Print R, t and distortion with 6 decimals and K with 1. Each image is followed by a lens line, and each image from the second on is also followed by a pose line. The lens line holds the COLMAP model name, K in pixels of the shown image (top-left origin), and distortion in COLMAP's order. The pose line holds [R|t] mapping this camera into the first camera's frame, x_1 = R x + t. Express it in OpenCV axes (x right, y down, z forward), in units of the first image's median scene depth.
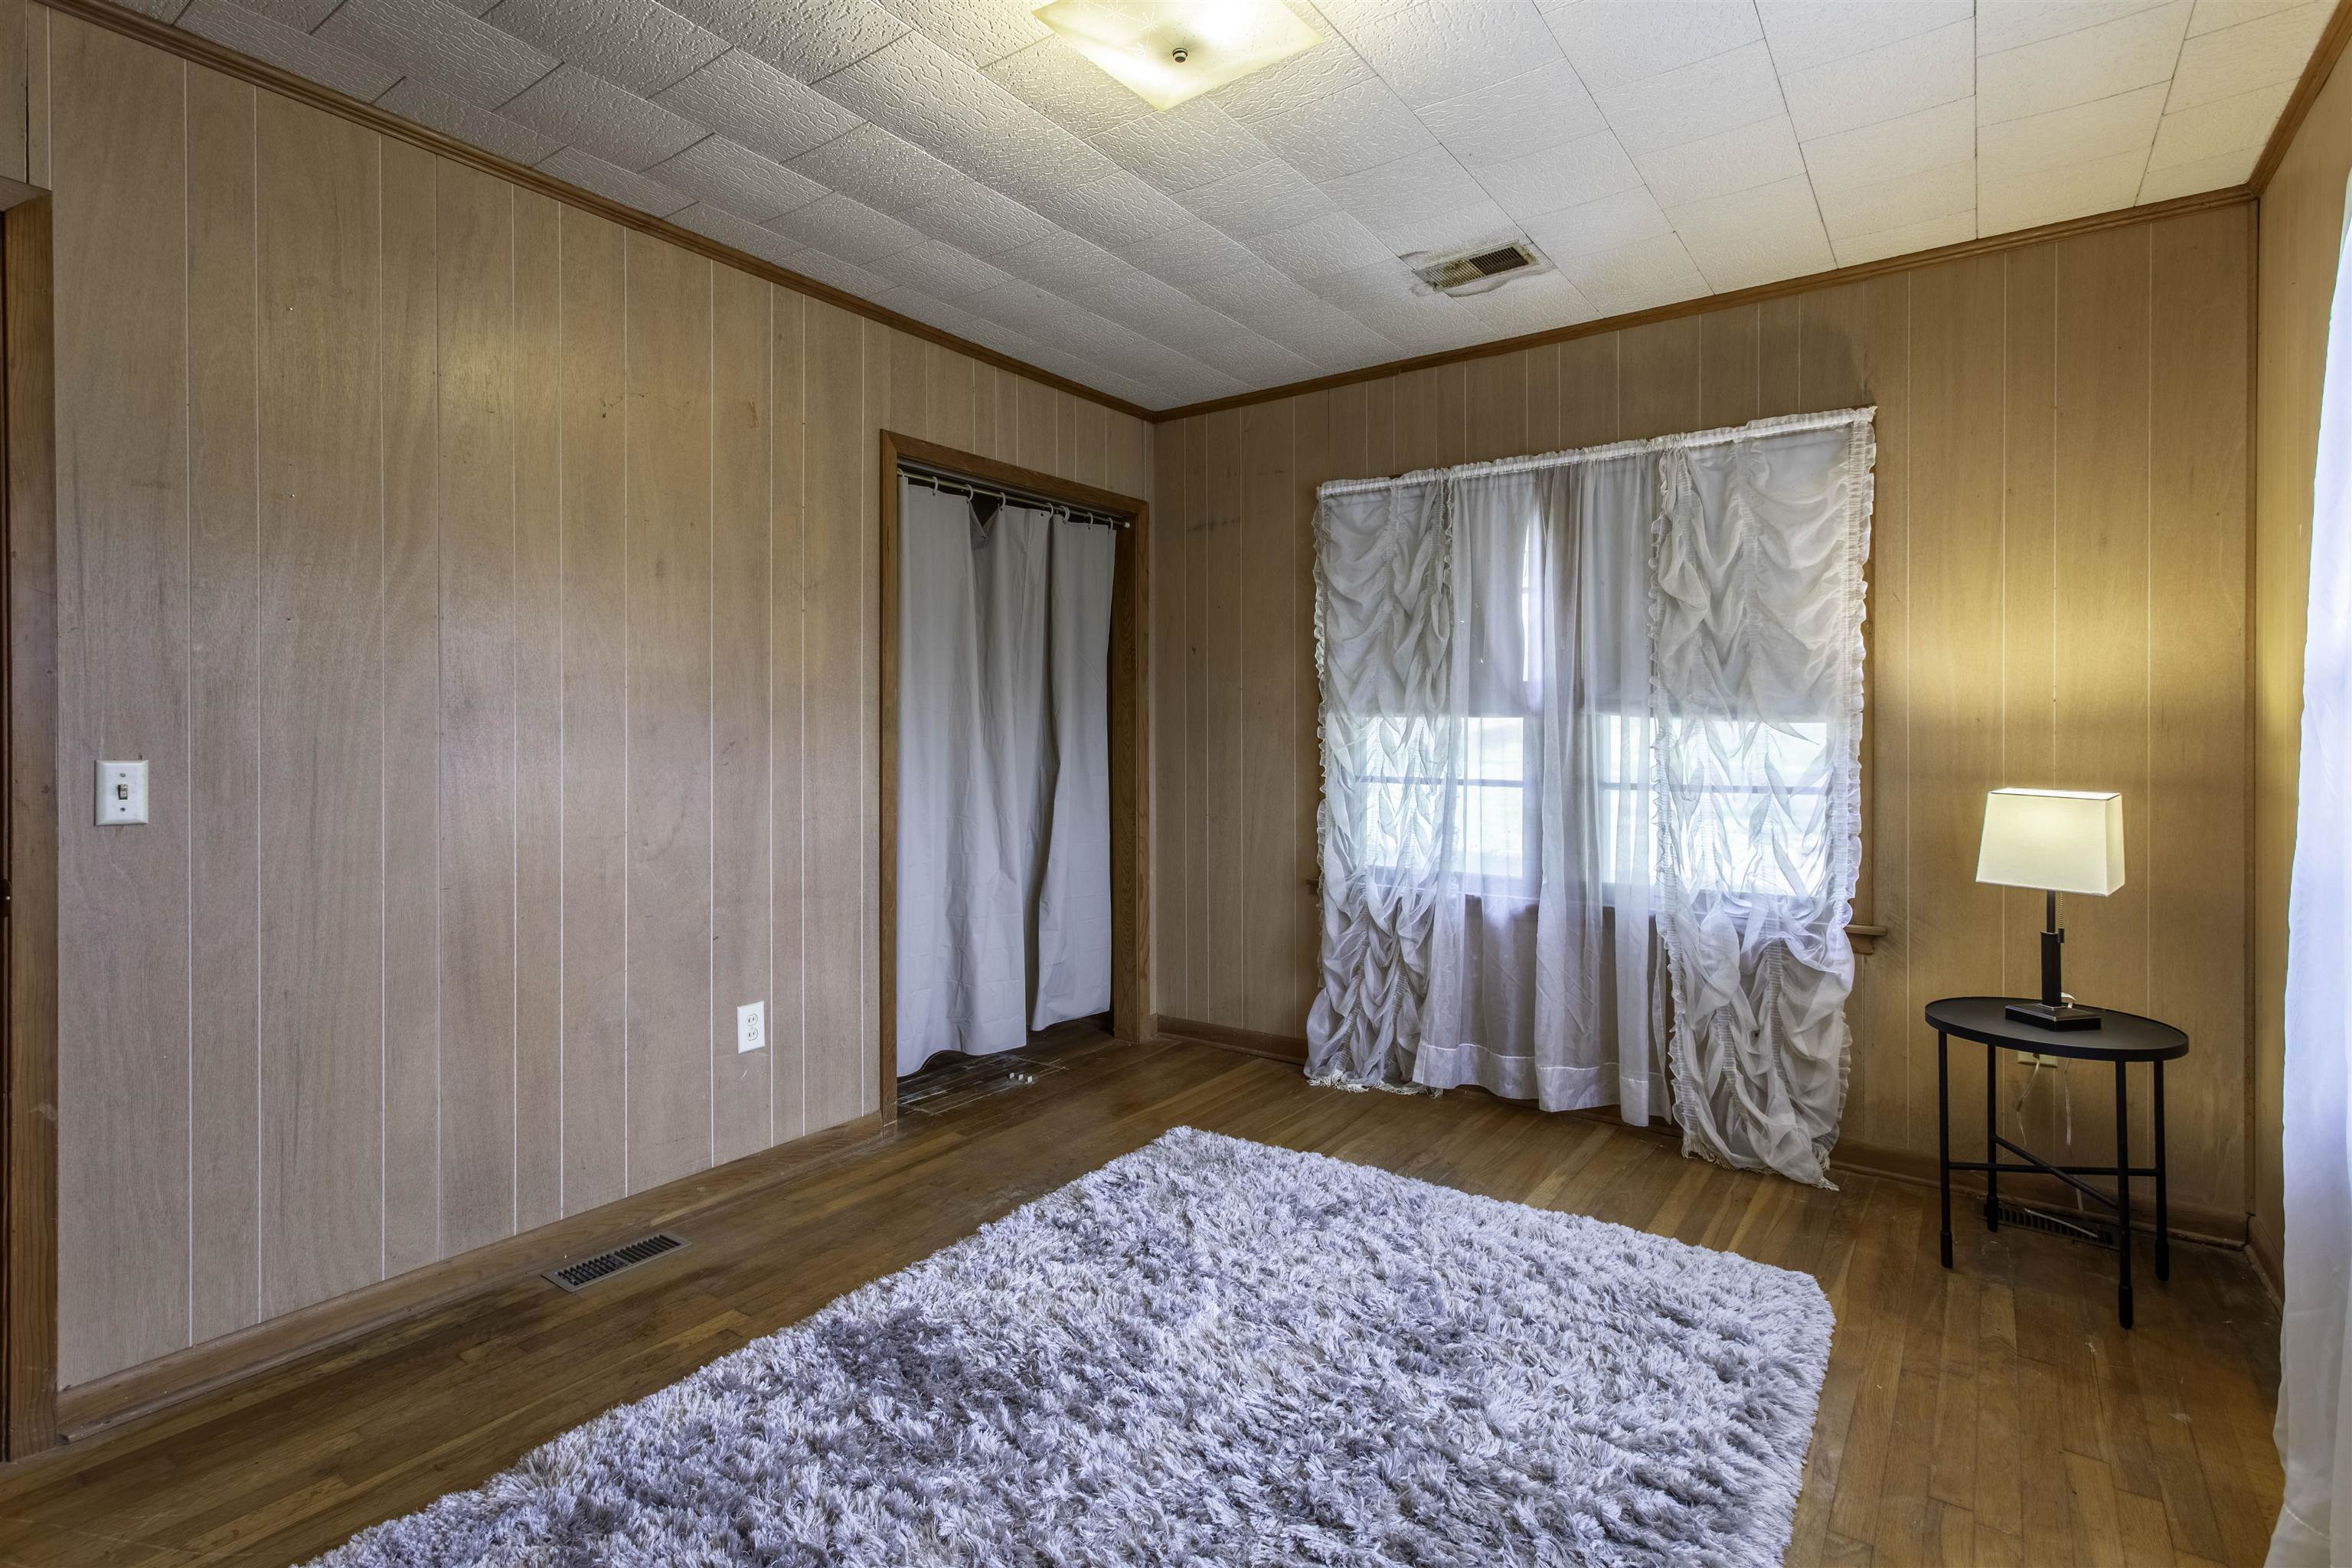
lens RADIAL K [[1123.7, 0, 1168.0], [0, 1123.7, 745.9], [0, 0, 1]] dist [-0.000145, -0.000326]
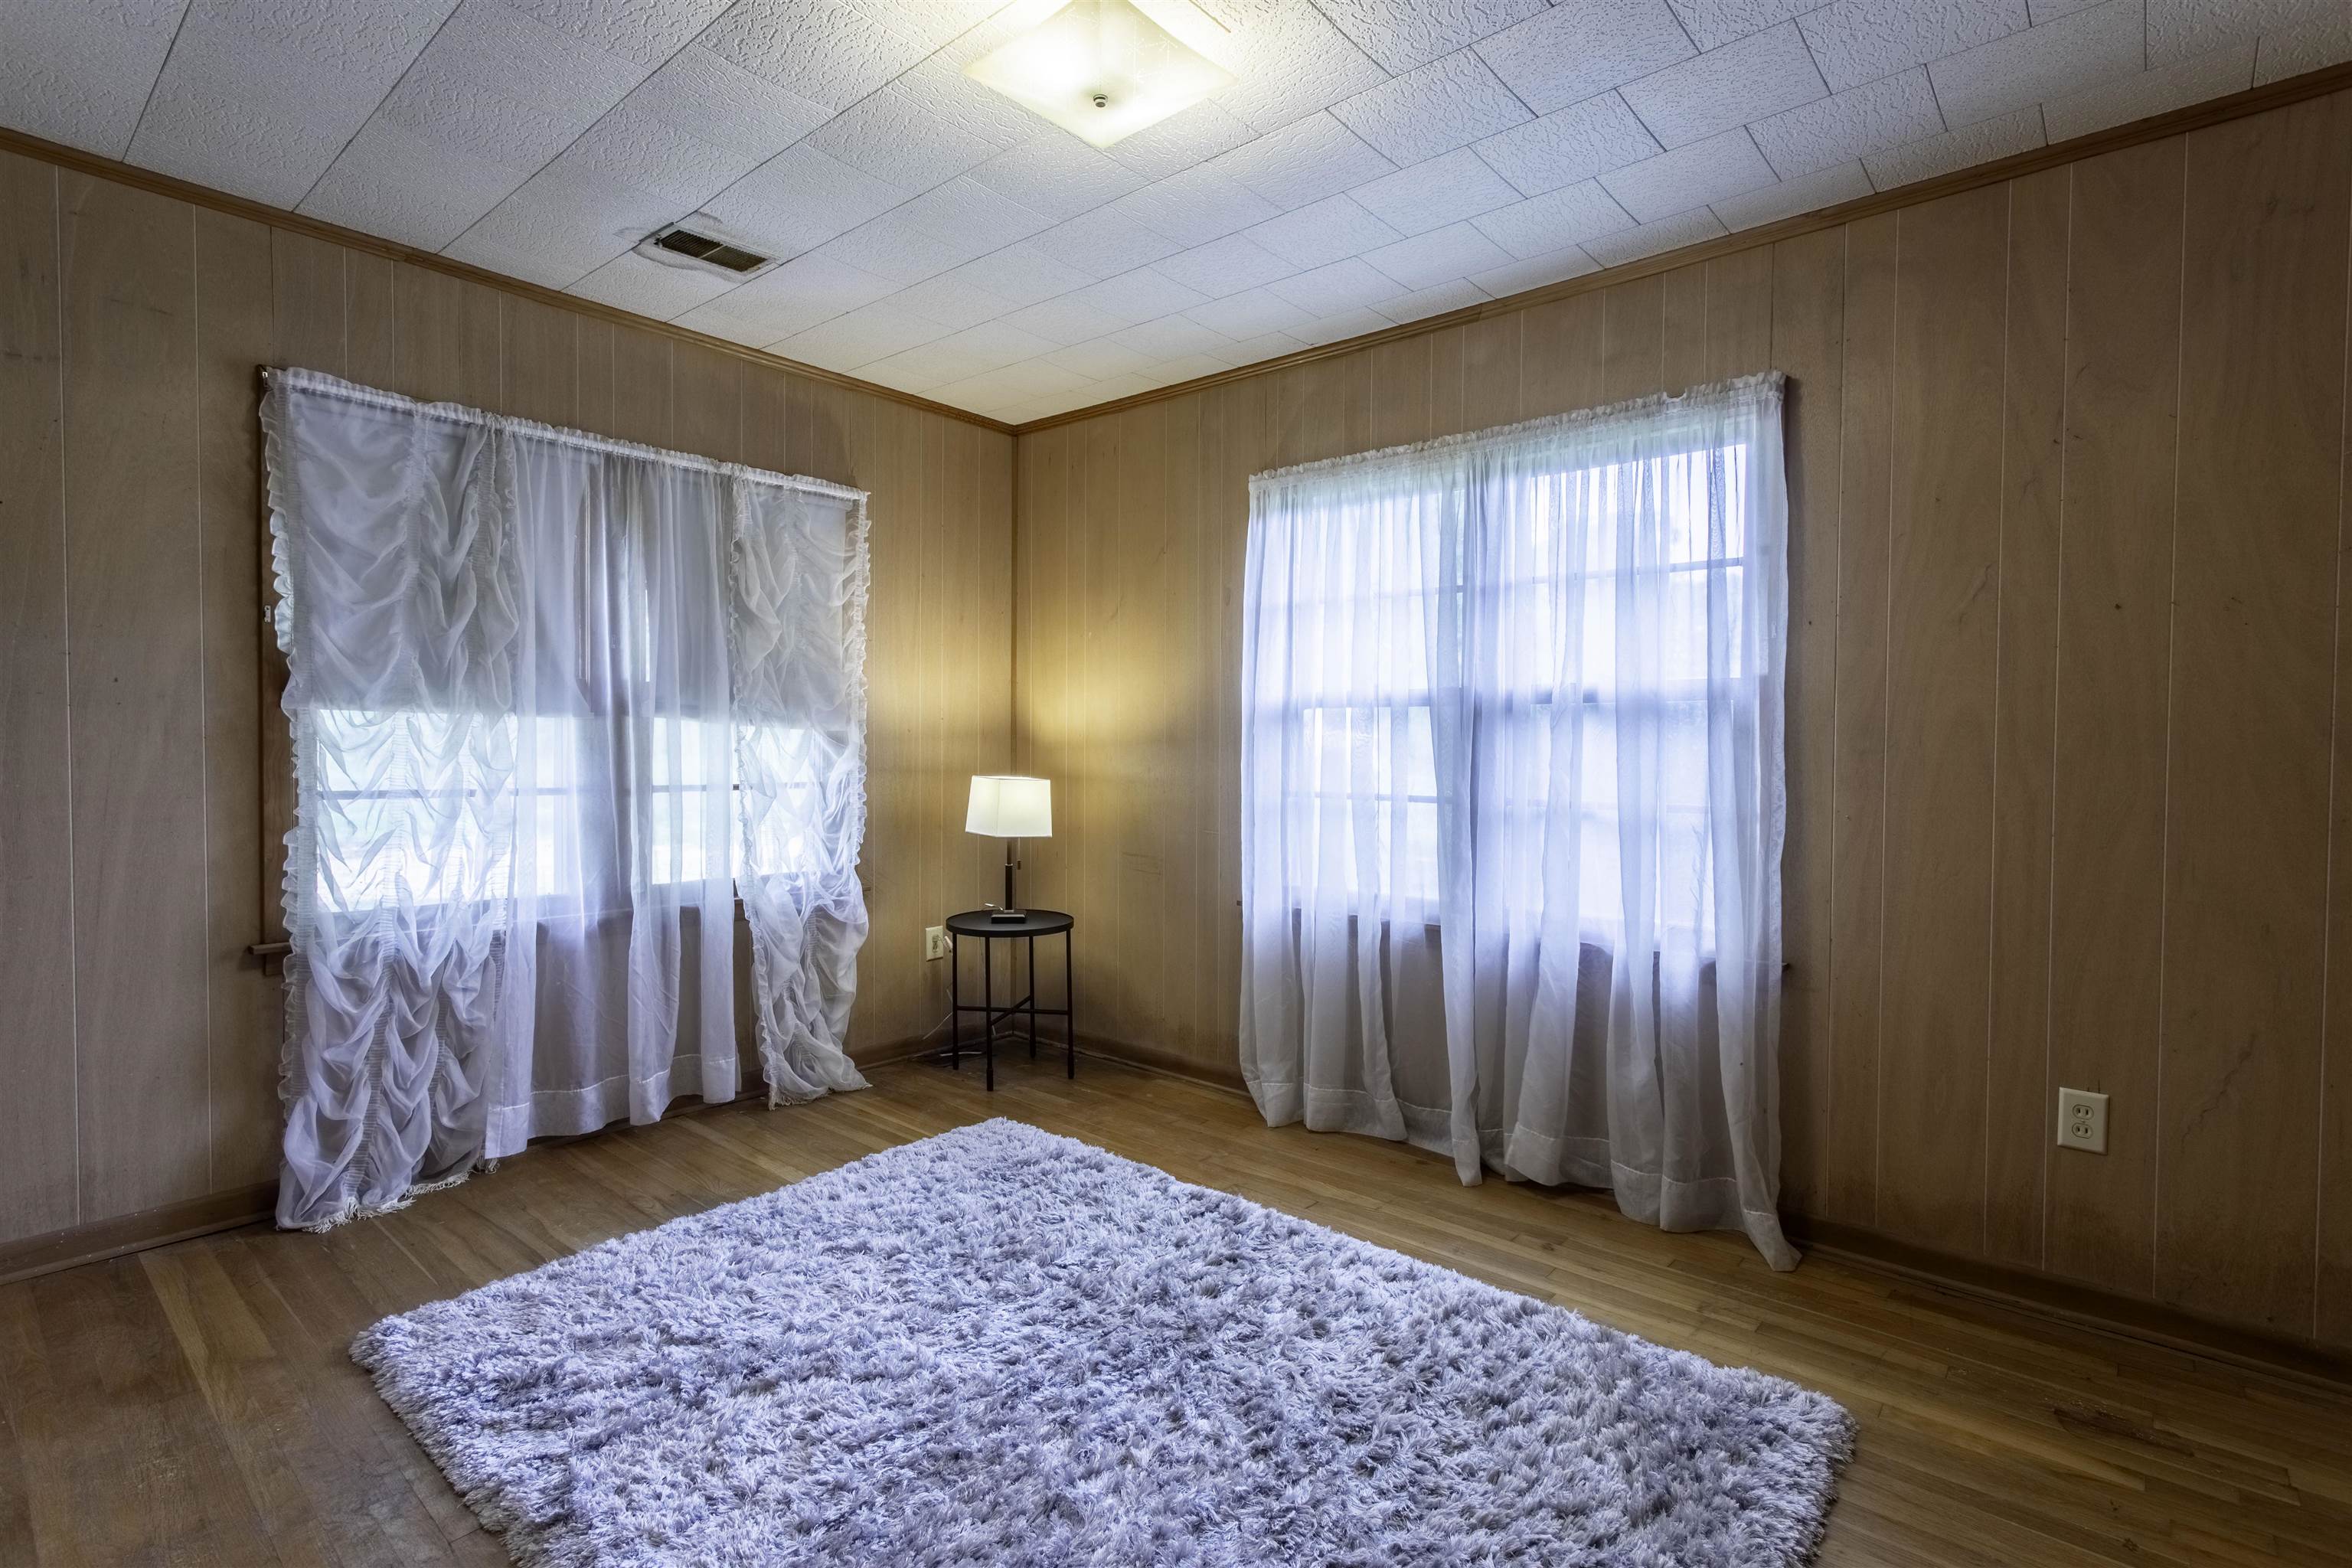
lens RADIAL K [[1123.6, 0, 1176.0], [0, 1123.6, 784.0], [0, 0, 1]] dist [0.000604, 0.000060]
pose [[0.083877, -0.034325, 0.995885, -0.602915], [-0.001091, 0.999403, 0.034538, -0.004390], [-0.996476, -0.003983, 0.083789, 0.474881]]
